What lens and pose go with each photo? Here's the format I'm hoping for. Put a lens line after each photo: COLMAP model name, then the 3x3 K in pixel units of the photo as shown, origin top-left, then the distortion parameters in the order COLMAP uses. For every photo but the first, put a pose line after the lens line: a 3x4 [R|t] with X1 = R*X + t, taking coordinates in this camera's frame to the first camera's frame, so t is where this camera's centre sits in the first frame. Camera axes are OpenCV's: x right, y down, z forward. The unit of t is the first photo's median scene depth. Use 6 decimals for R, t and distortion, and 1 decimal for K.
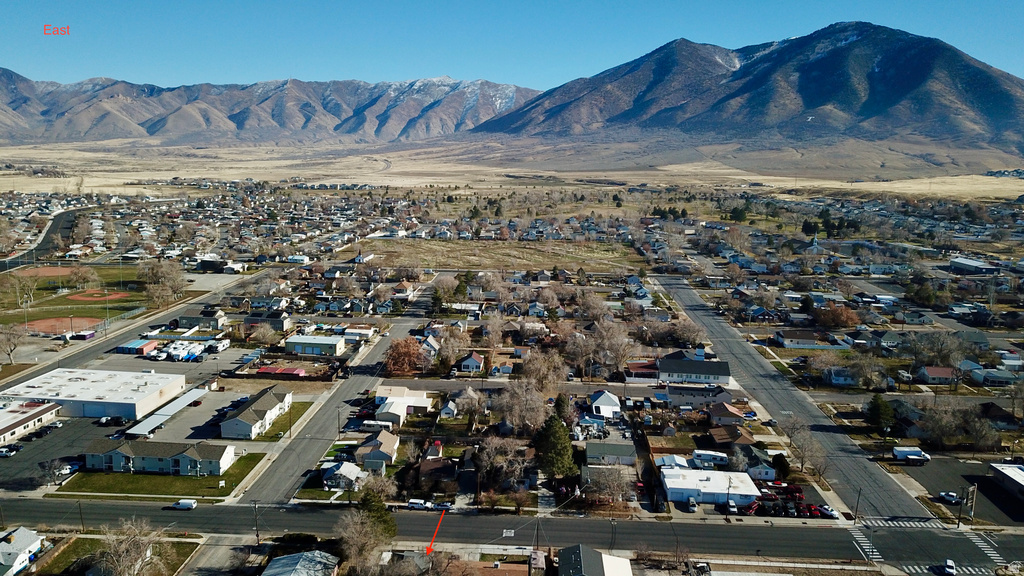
lens RADIAL K [[776.4, 0, 512.0], [0, 776.4, 288.0], [0, 0, 1]] dist [-0.001709, -0.002421]
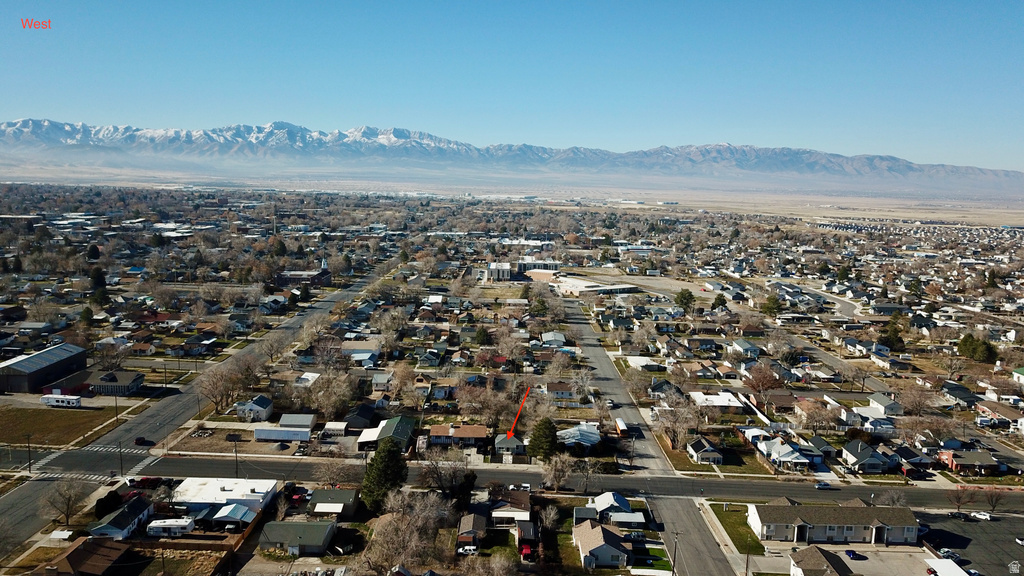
lens RADIAL K [[776.4, 0, 512.0], [0, 776.4, 288.0], [0, 0, 1]] dist [-0.001709, -0.002421]
pose [[-0.997614, -0.050275, -0.047324, -0.041079], [-0.062024, 0.953689, 0.294330, -0.286241], [0.030335, 0.296563, -0.954531, 1.850226]]
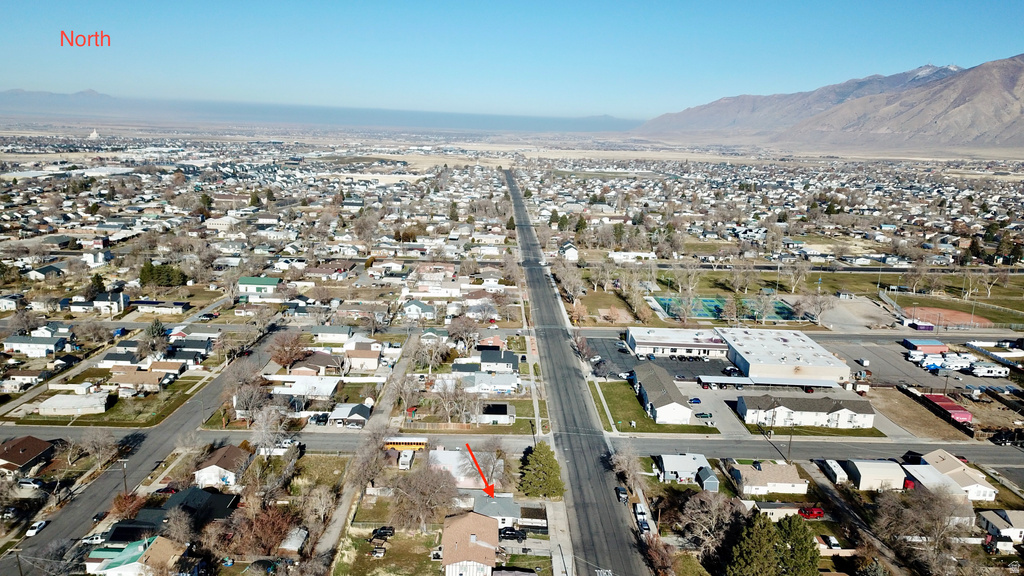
lens RADIAL K [[776.4, 0, 512.0], [0, 776.4, 288.0], [0, 0, 1]] dist [-0.001709, -0.002421]
pose [[0.068794, 0.181592, -0.980965, 0.658079], [-0.198770, 0.966074, 0.164896, -0.080188], [0.977629, 0.183643, 0.102556, 0.683958]]
